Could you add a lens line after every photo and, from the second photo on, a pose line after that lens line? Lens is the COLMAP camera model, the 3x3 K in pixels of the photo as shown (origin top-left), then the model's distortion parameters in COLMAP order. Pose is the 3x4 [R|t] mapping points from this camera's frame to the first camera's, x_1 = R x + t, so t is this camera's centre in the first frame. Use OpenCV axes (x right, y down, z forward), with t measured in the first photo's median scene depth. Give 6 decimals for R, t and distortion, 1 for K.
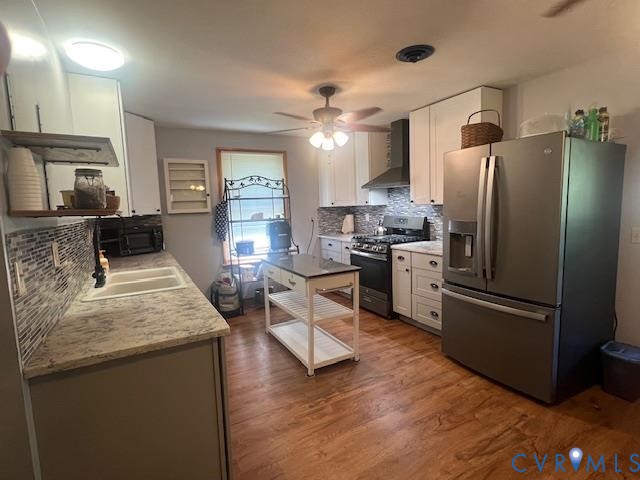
lens RADIAL K [[327.8, 0, 320.0], [0, 327.8, 240.0], [0, 0, 1]] dist [-0.000628, -0.000097]
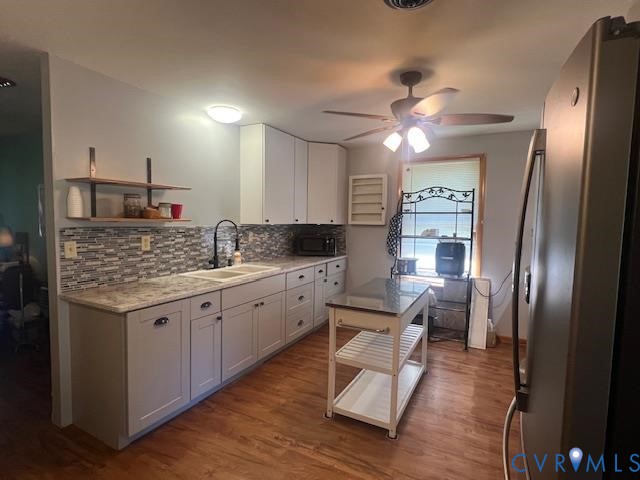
lens RADIAL K [[324.1, 0, 319.7], [0, 324.1, 243.6], [0, 0, 1]] dist [-0.001563, -0.000183]
pose [[0.541614, 0.100847, -0.834556, 0.398775], [-0.119624, 0.991921, 0.042229, -0.048290], [0.832072, 0.076961, 0.549302, 0.297241]]
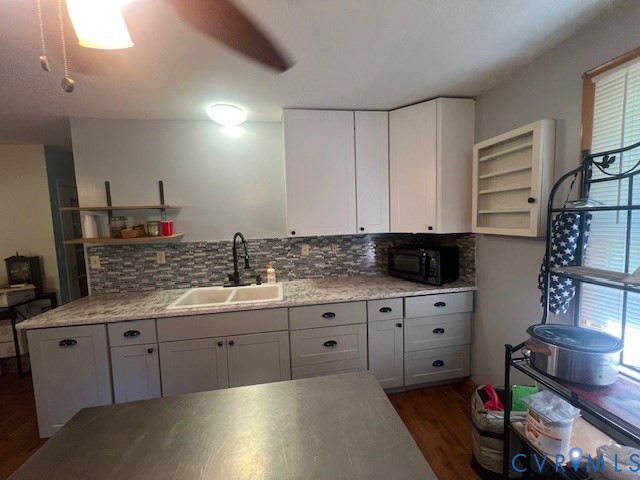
lens RADIAL K [[252.8, 0, 321.5], [0, 252.8, 239.2], [0, 0, 1]] dist [-0.000679, -0.000097]
pose [[-0.346169, 0.121743, -0.930240, 0.086408], [-0.055324, 0.987170, 0.149781, -0.120740], [0.936540, 0.103314, -0.334992, 0.851943]]
